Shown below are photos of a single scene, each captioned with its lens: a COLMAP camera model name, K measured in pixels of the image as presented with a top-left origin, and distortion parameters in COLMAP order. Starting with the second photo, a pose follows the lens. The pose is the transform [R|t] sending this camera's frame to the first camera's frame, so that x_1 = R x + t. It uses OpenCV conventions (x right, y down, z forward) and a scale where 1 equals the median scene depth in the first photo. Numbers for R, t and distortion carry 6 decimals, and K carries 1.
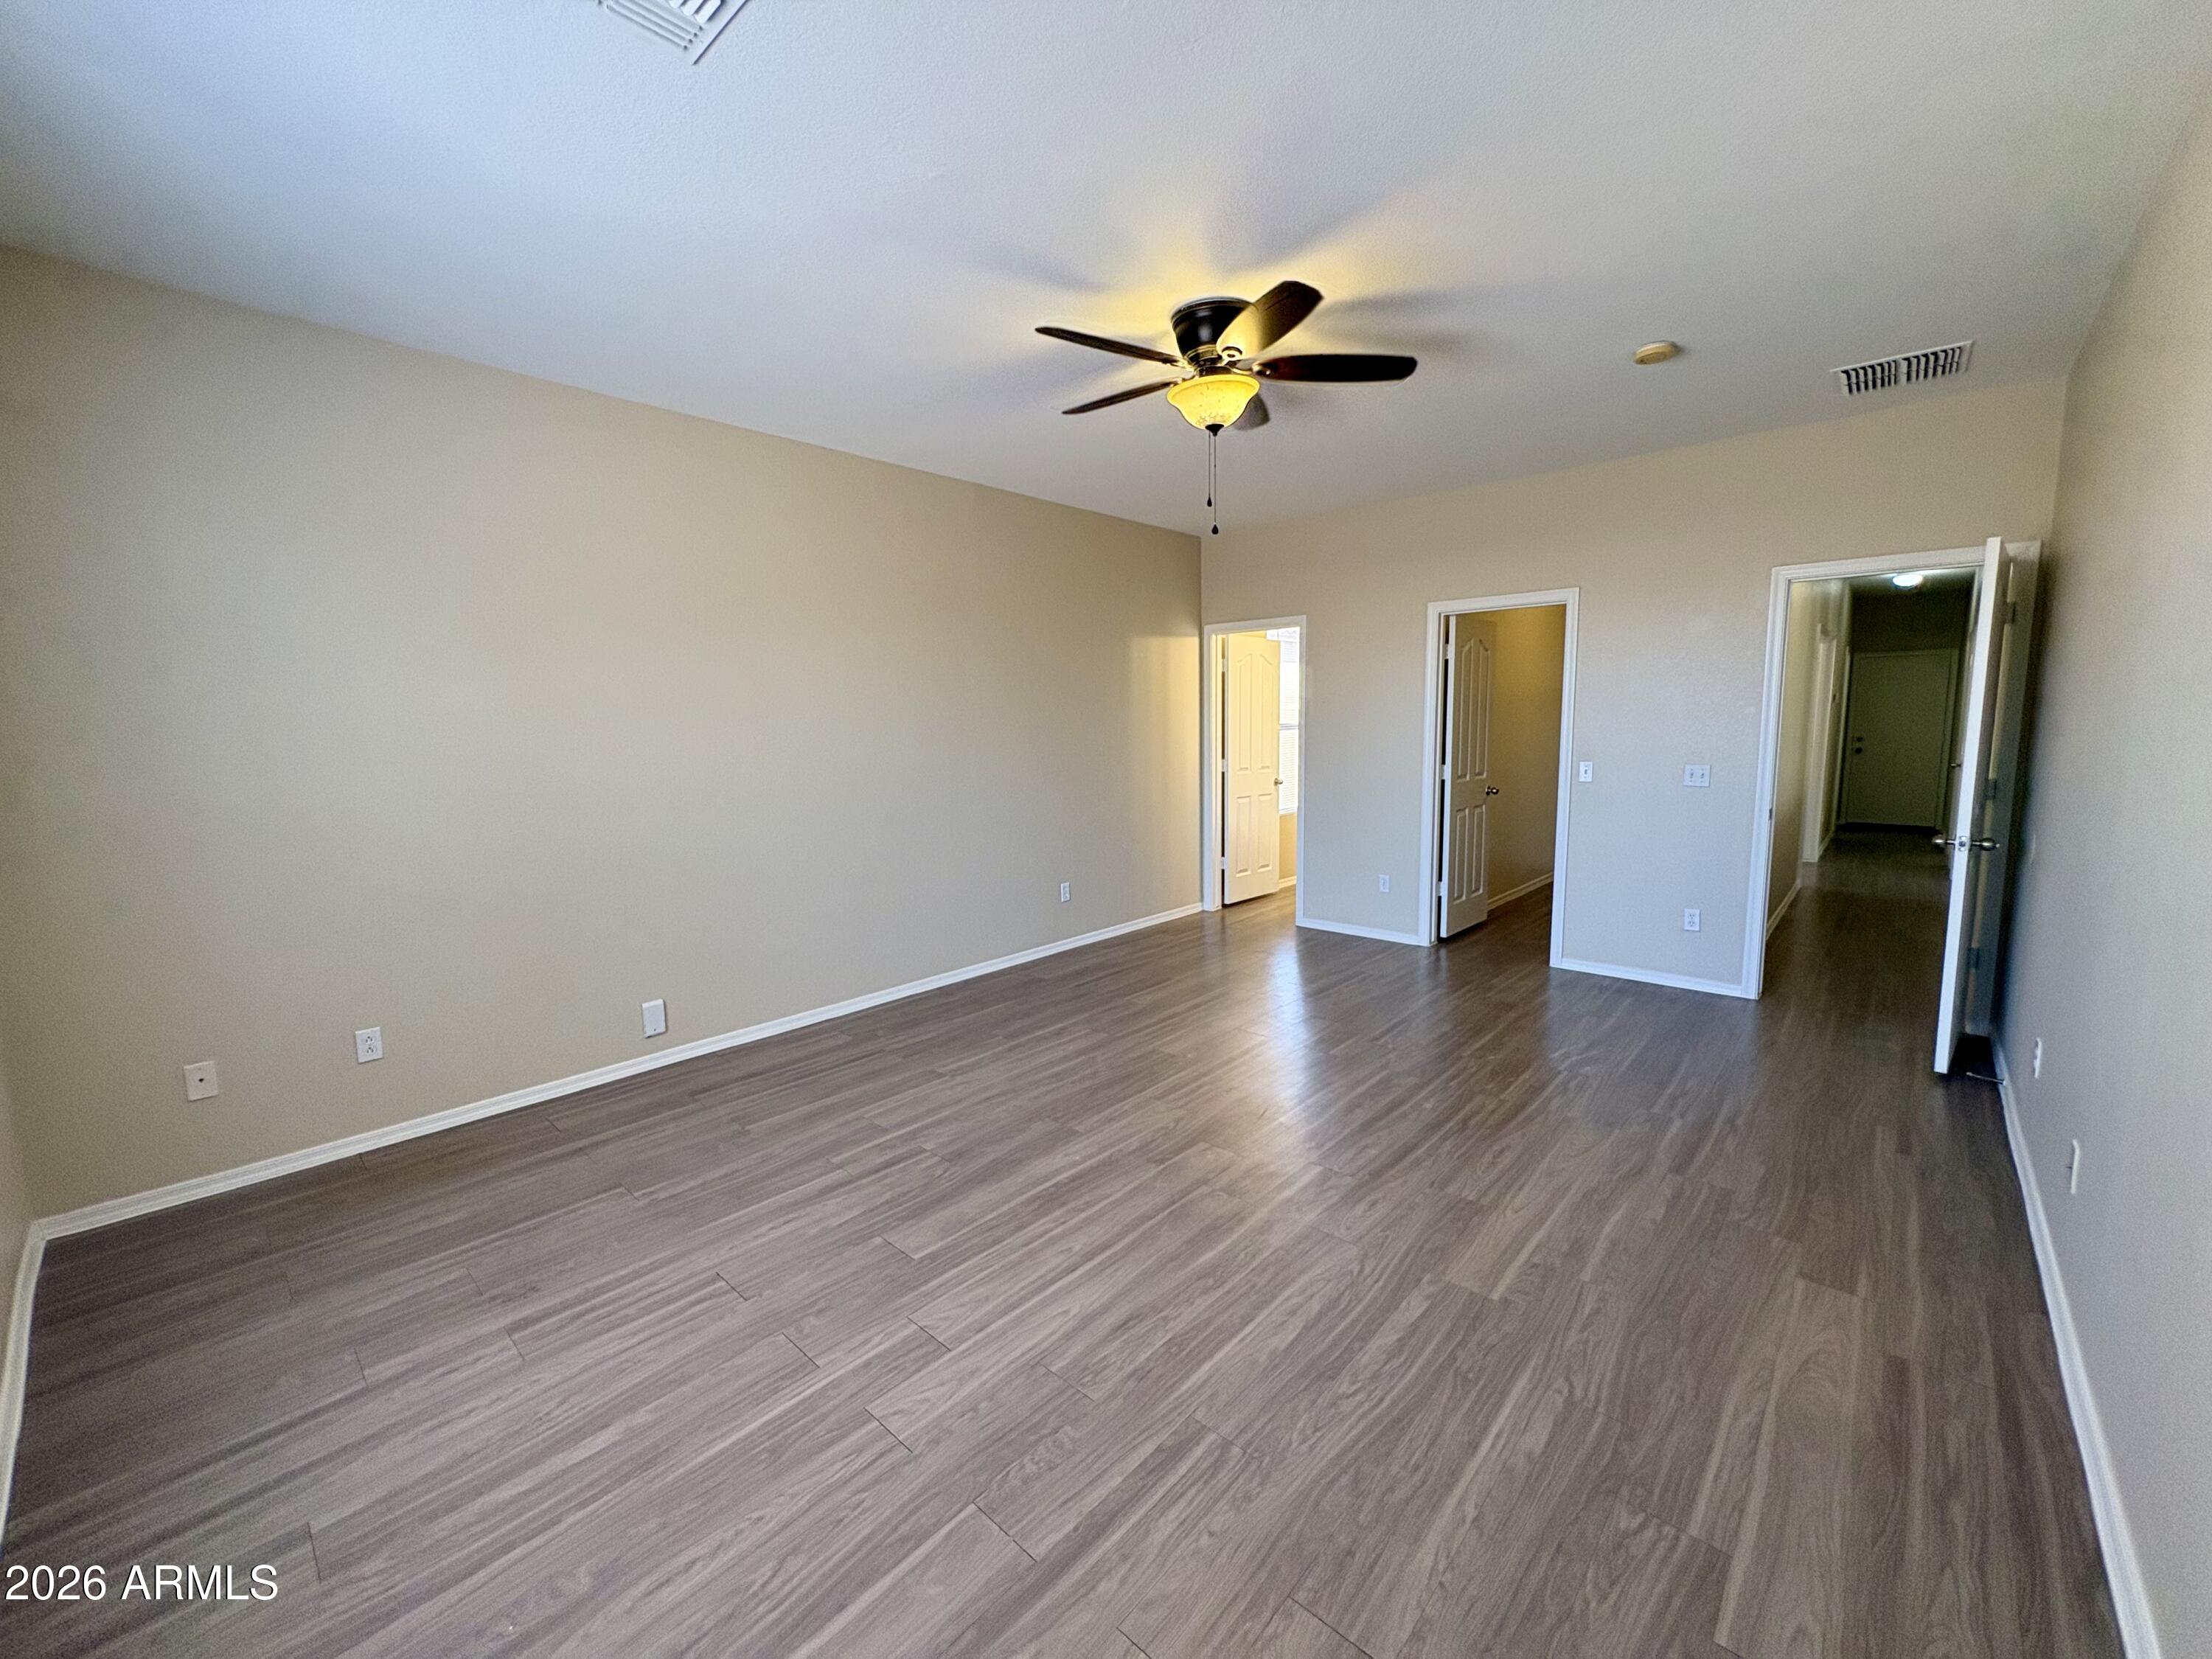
lens RADIAL K [[883.3, 0, 1112.3], [0, 883.3, 827.4], [0, 0, 1]] dist [0.000988, 0.000741]
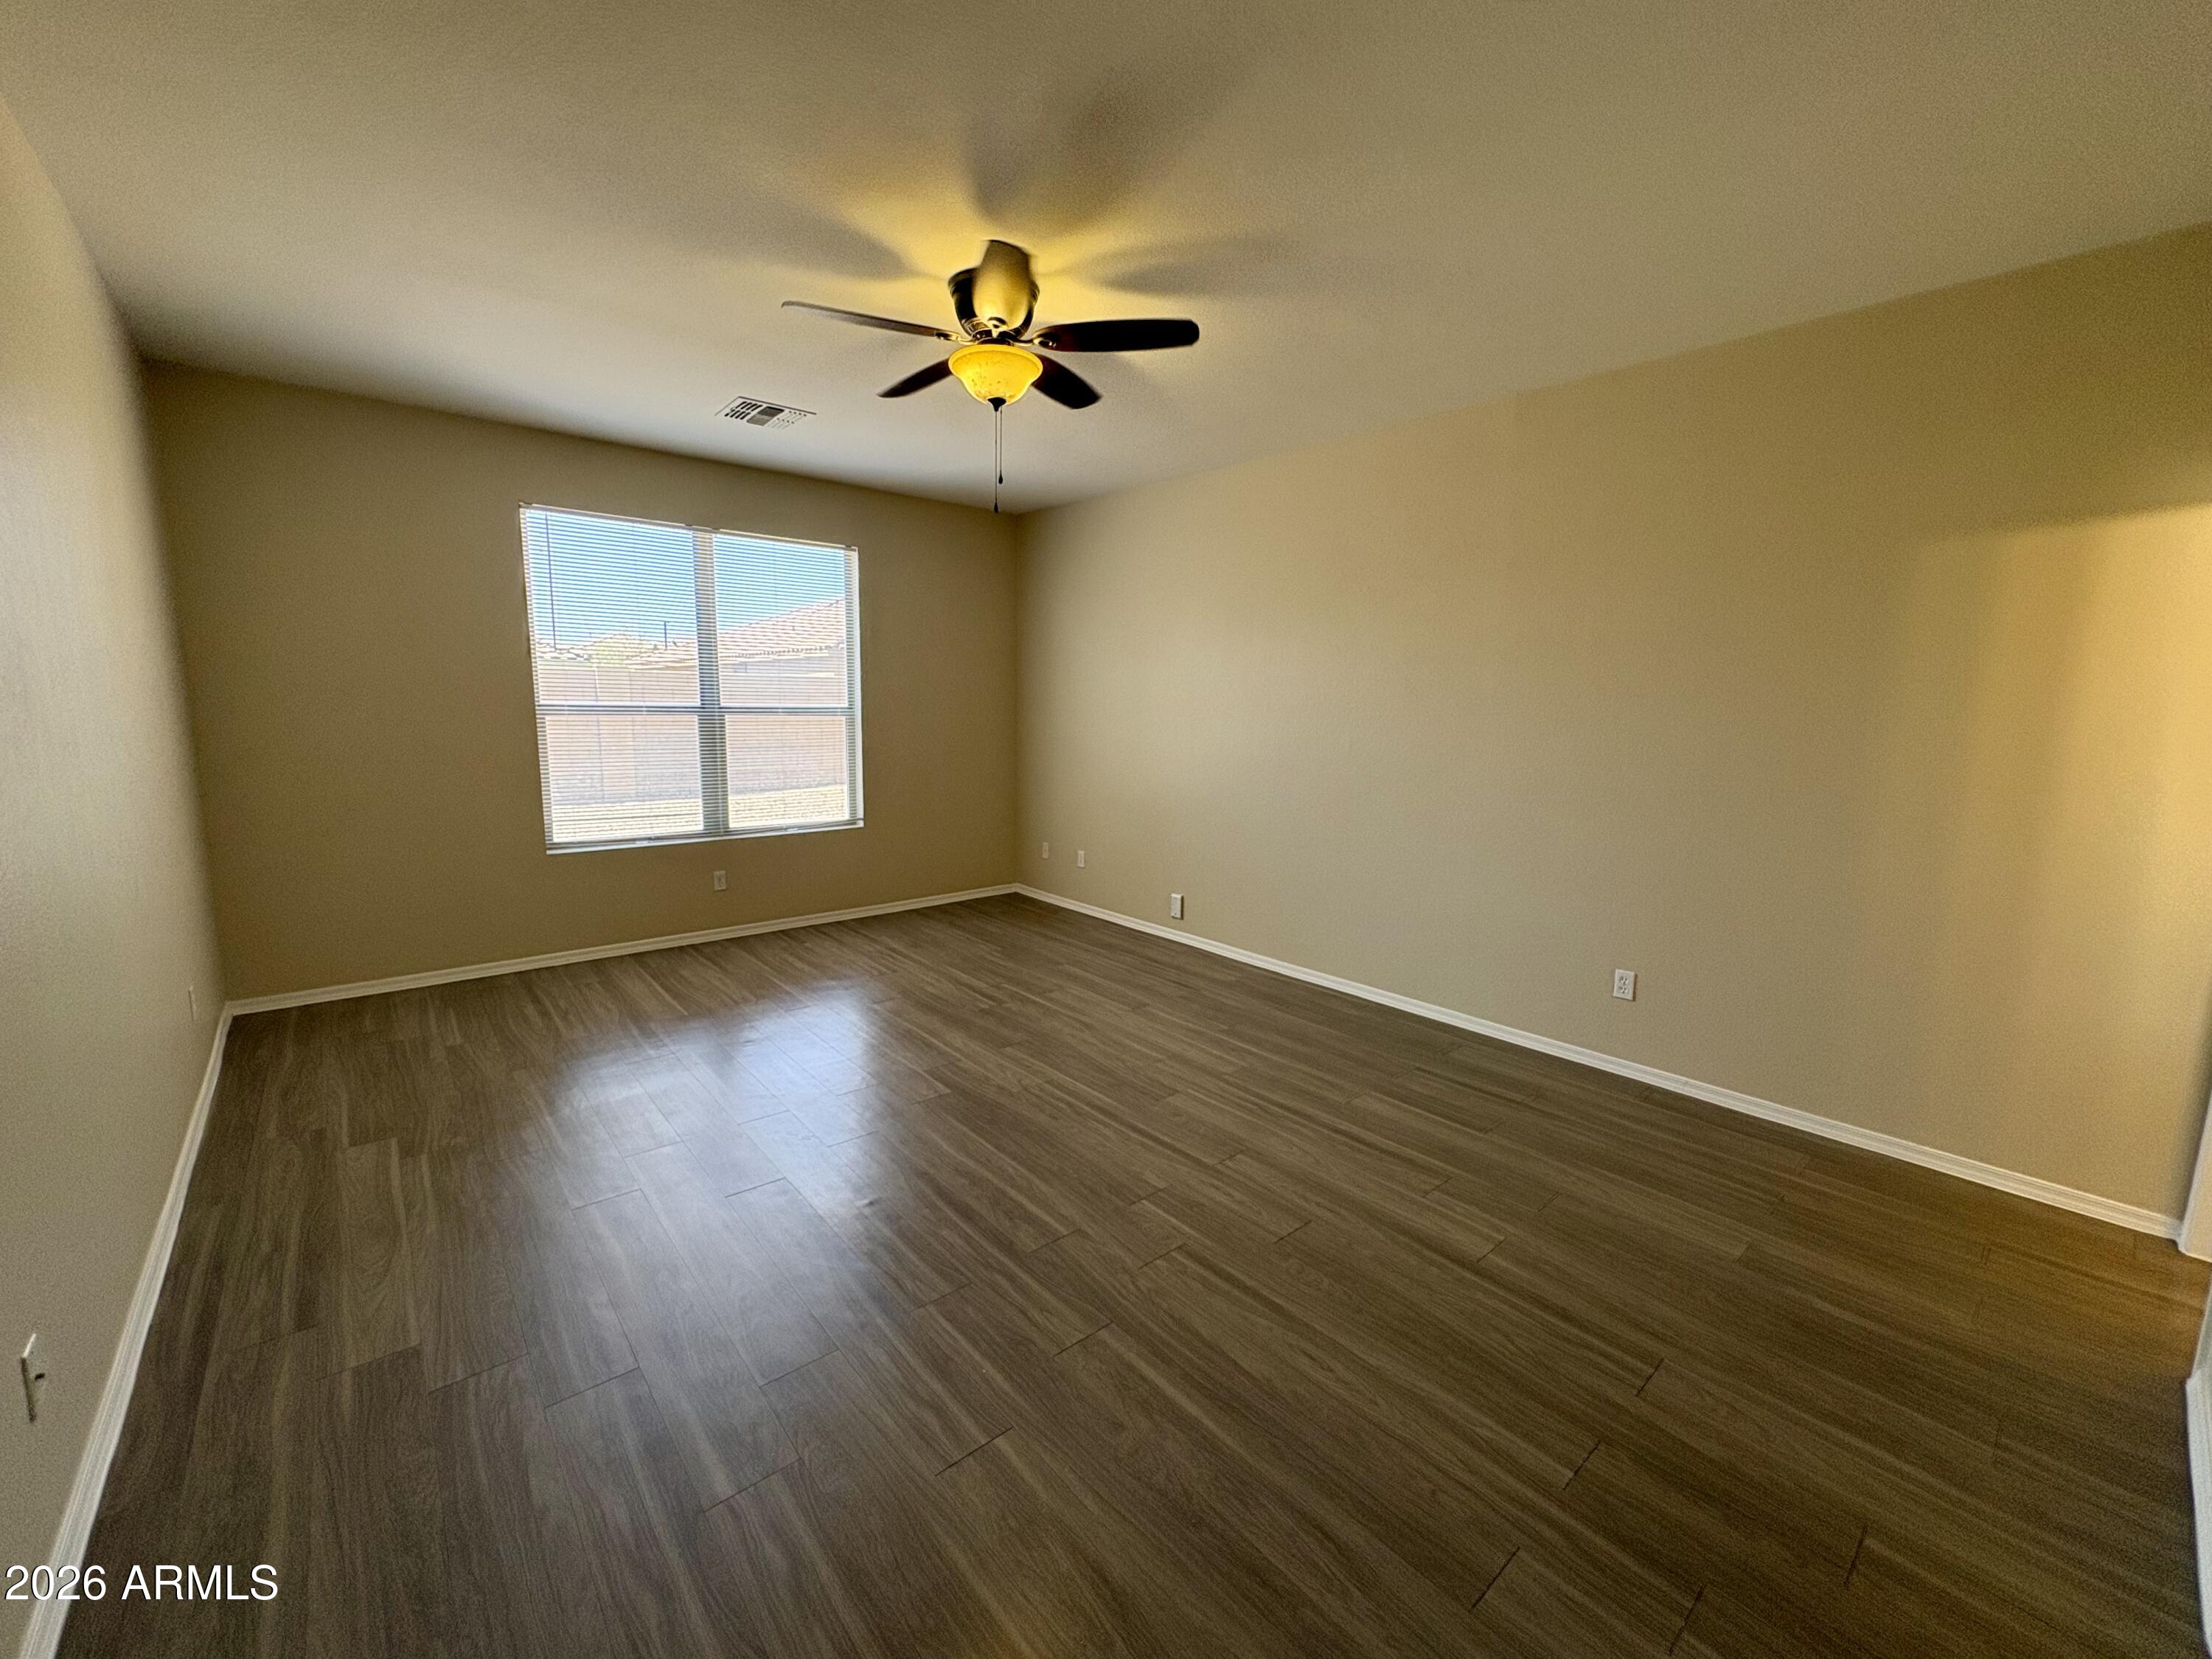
lens RADIAL K [[883.3, 0, 1100.2], [0, 883.3, 824.4], [0, 0, 1]] dist [0.000988, 0.000741]
pose [[-0.129637, 0.150759, -0.980034, 1.087694], [-0.135795, 0.976362, 0.168157, -0.169703], [0.982219, 0.154884, -0.106101, 1.241035]]
